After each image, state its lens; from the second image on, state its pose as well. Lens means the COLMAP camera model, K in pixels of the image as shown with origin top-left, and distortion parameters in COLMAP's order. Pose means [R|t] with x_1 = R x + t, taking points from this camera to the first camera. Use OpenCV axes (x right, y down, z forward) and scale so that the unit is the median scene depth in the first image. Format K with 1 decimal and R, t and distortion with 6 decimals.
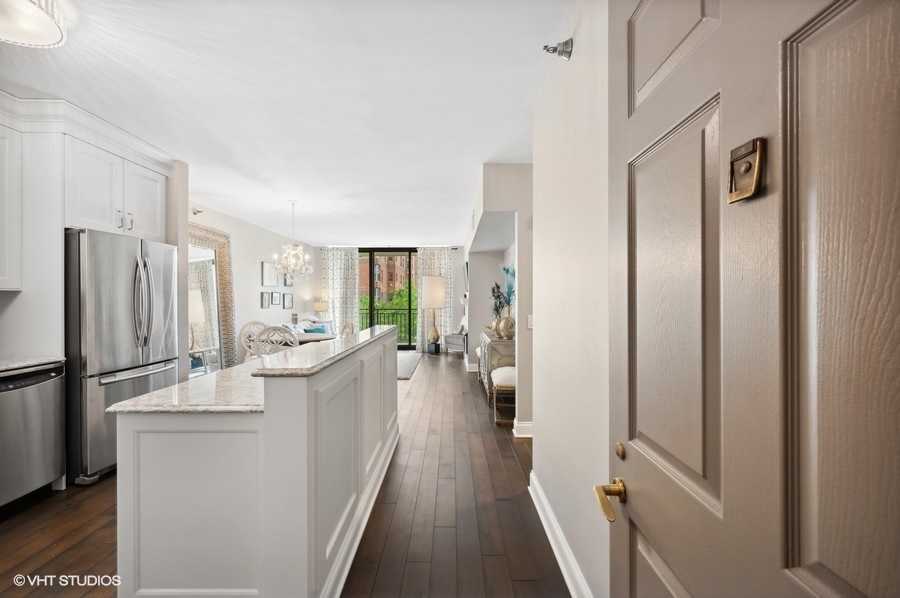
lens RADIAL K [[359.6, 0, 448.7], [0, 359.6, 299.3], [0, 0, 1]] dist [-0.000835, 0.000052]
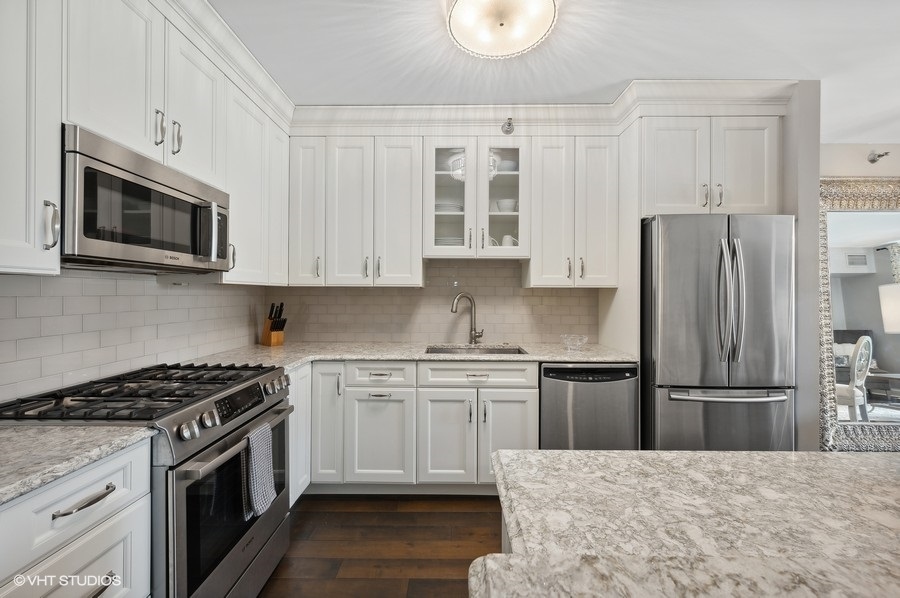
lens RADIAL K [[359.6, 0, 452.2], [0, 359.6, 294.5], [0, 0, 1]] dist [-0.000835, 0.000052]
pose [[-0.004419, 0.001313, -0.999989, -0.076932], [-0.005521, 0.999984, 0.001337, -0.001493], [0.999975, 0.005527, -0.004412, 0.284142]]
